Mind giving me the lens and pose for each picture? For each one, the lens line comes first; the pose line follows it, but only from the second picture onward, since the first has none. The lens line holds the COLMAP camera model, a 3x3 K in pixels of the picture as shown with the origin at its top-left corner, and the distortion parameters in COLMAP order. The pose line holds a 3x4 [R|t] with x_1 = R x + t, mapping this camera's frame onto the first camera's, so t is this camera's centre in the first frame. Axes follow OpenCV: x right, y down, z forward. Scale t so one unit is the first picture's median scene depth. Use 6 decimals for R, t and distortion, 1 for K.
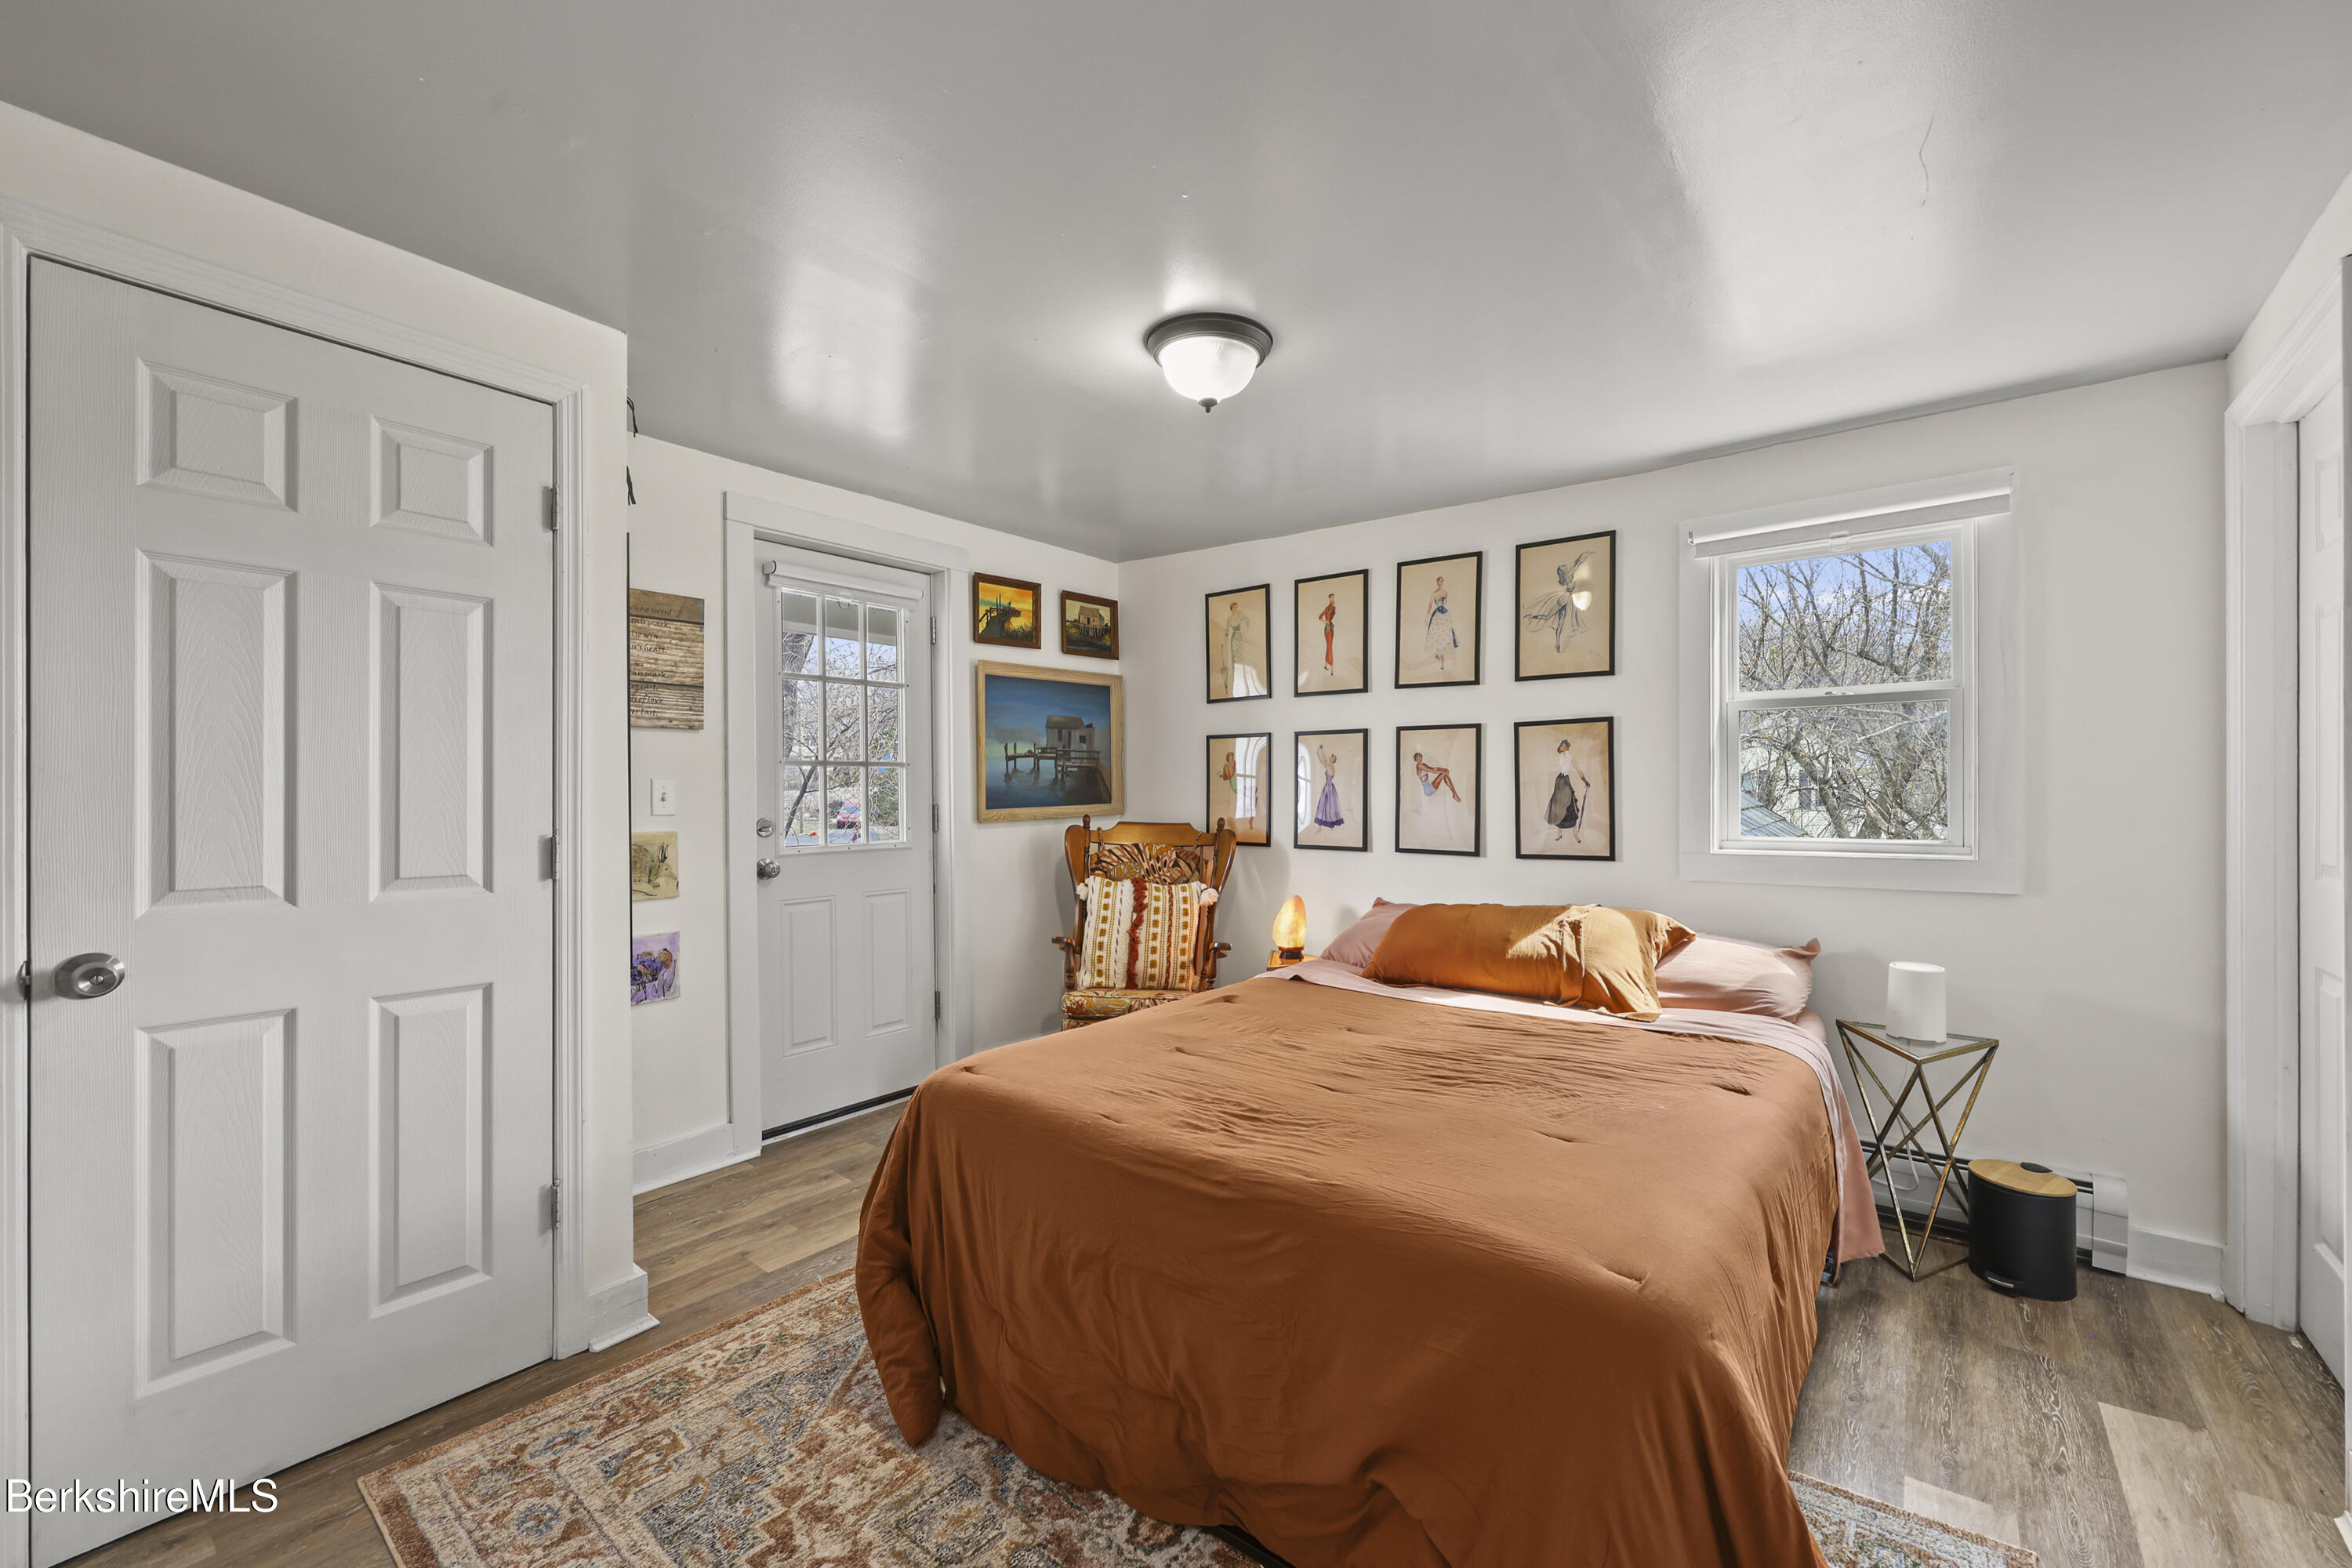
lens RADIAL K [[956.3, 0, 1177.5], [0, 956.3, 790.8], [0, 0, 1]] dist [0.000246, -0.000140]
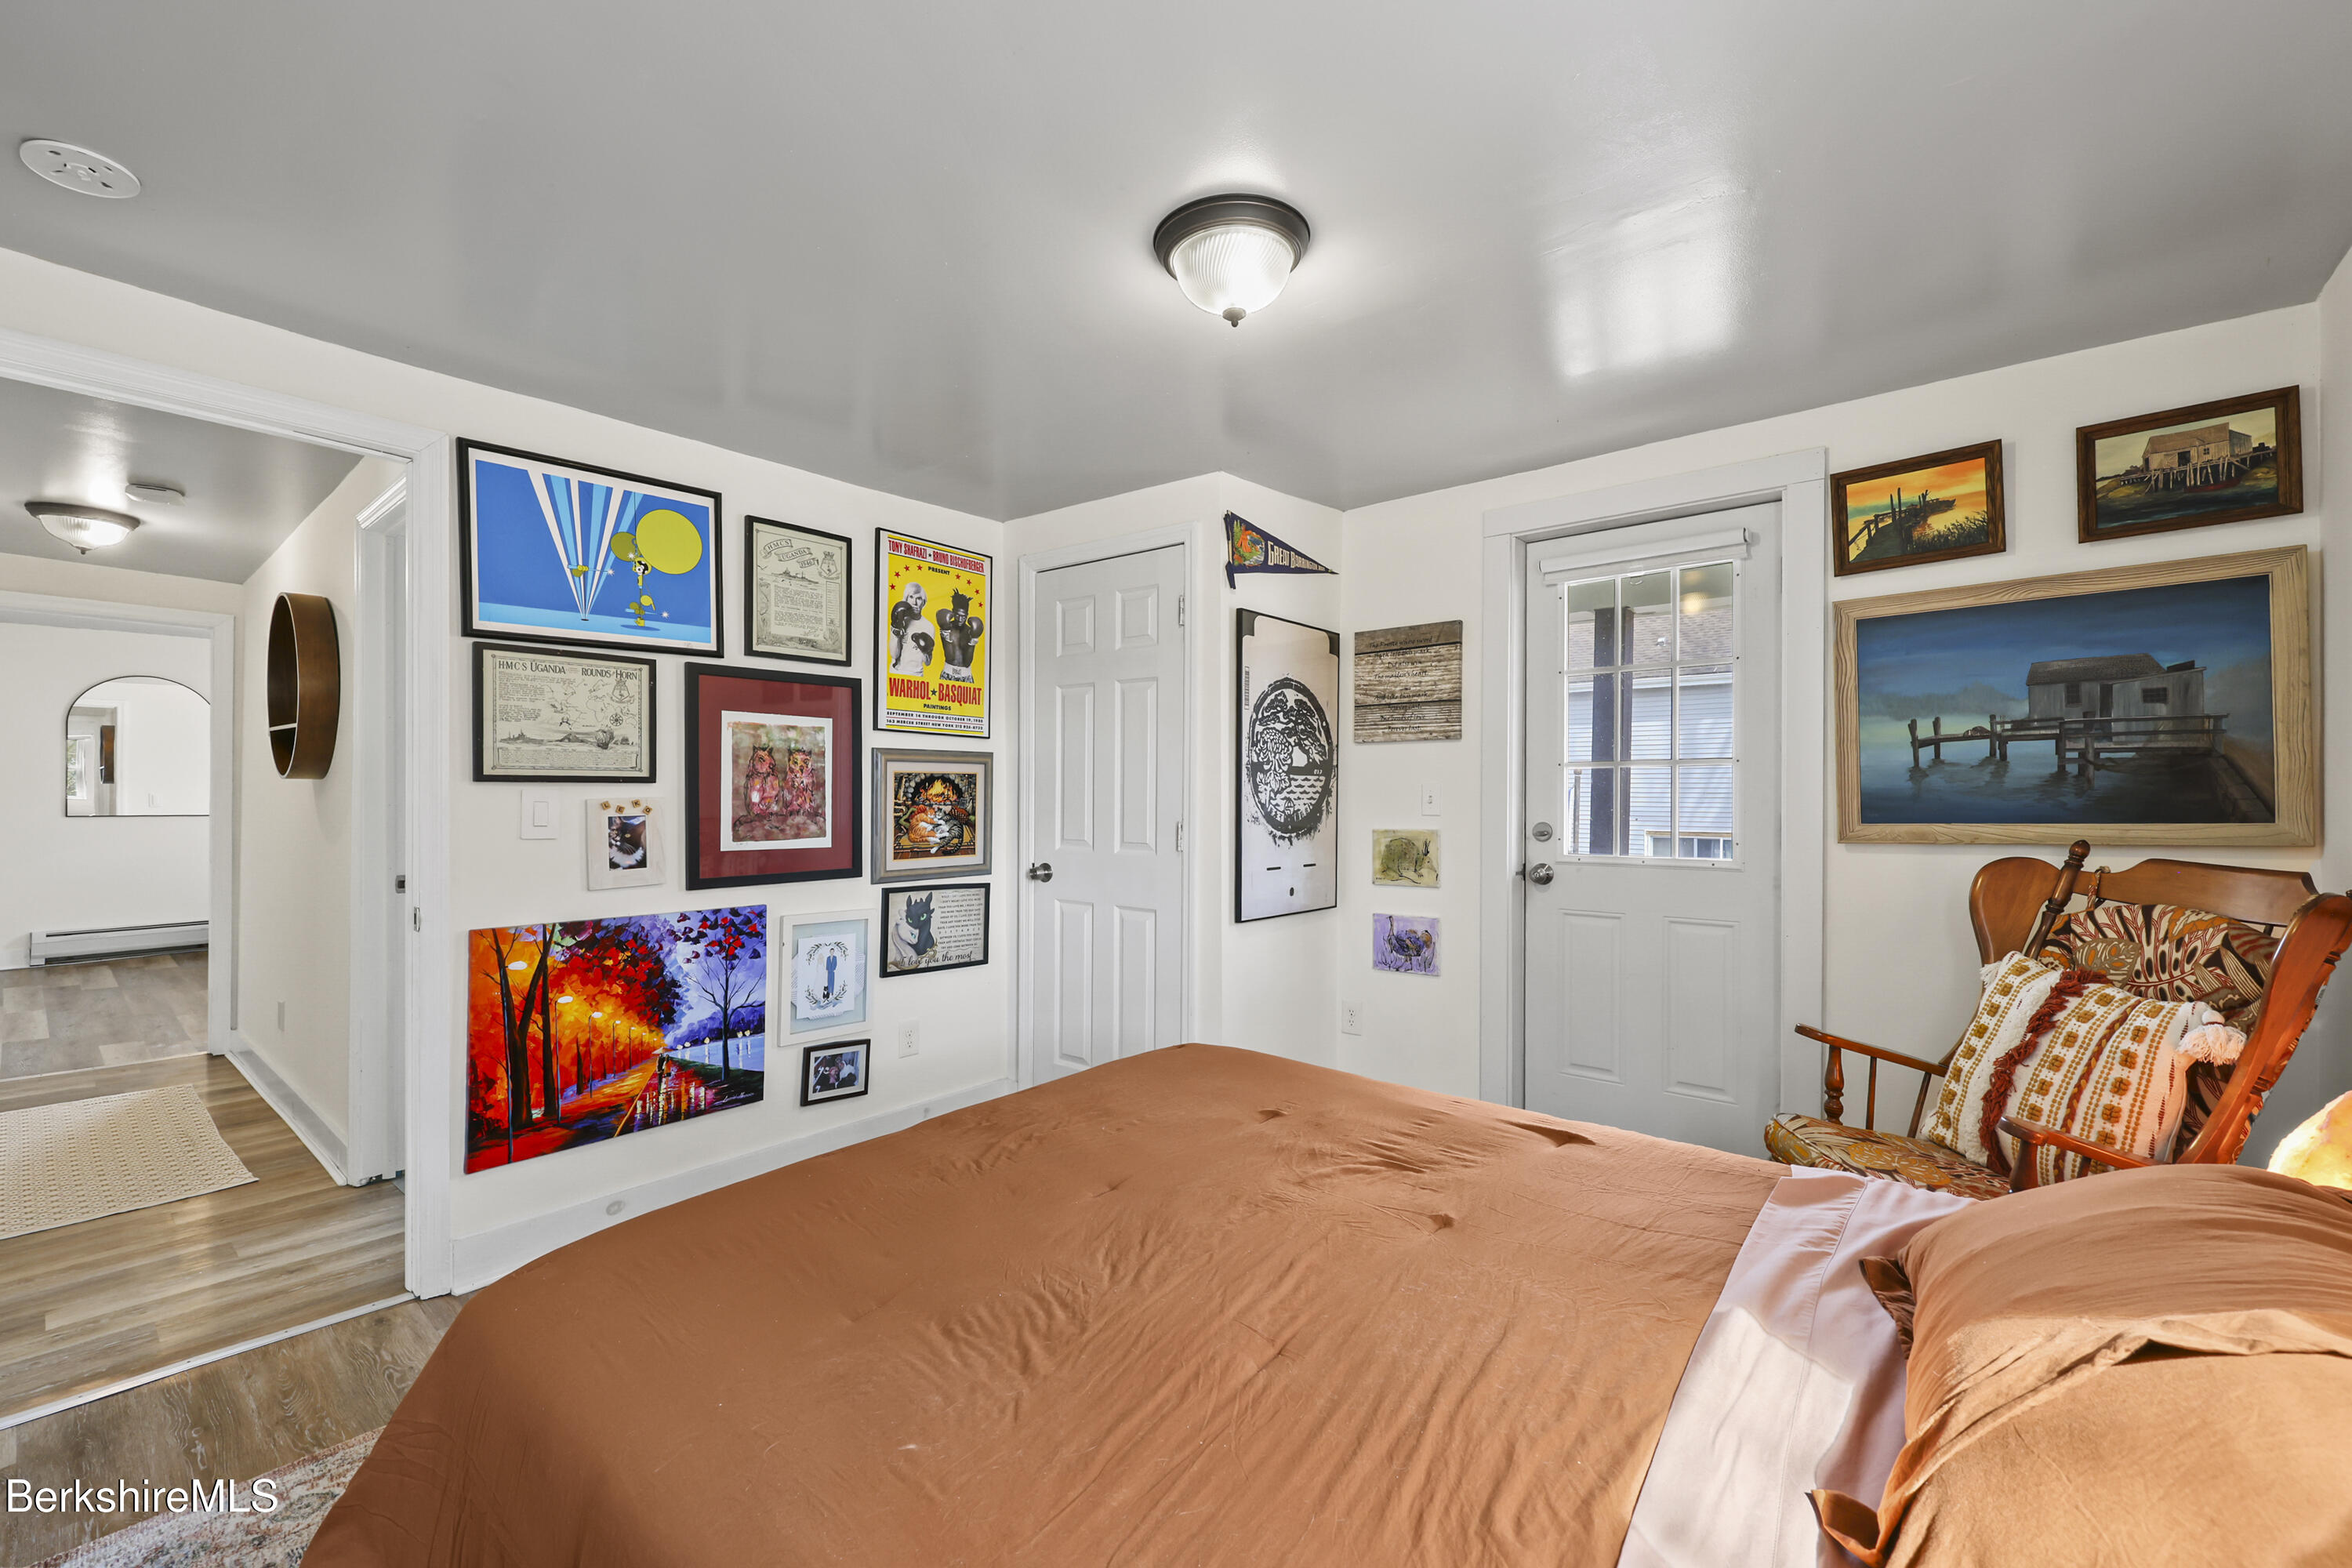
lens RADIAL K [[956.3, 0, 1175.9], [0, 956.3, 785.7], [0, 0, 1]] dist [0.000246, -0.000140]
pose [[-0.018622, -0.006748, -0.999804, 0.459273], [-0.001382, 0.999976, -0.006723, -0.001429], [0.999826, 0.001256, -0.018631, 0.525623]]
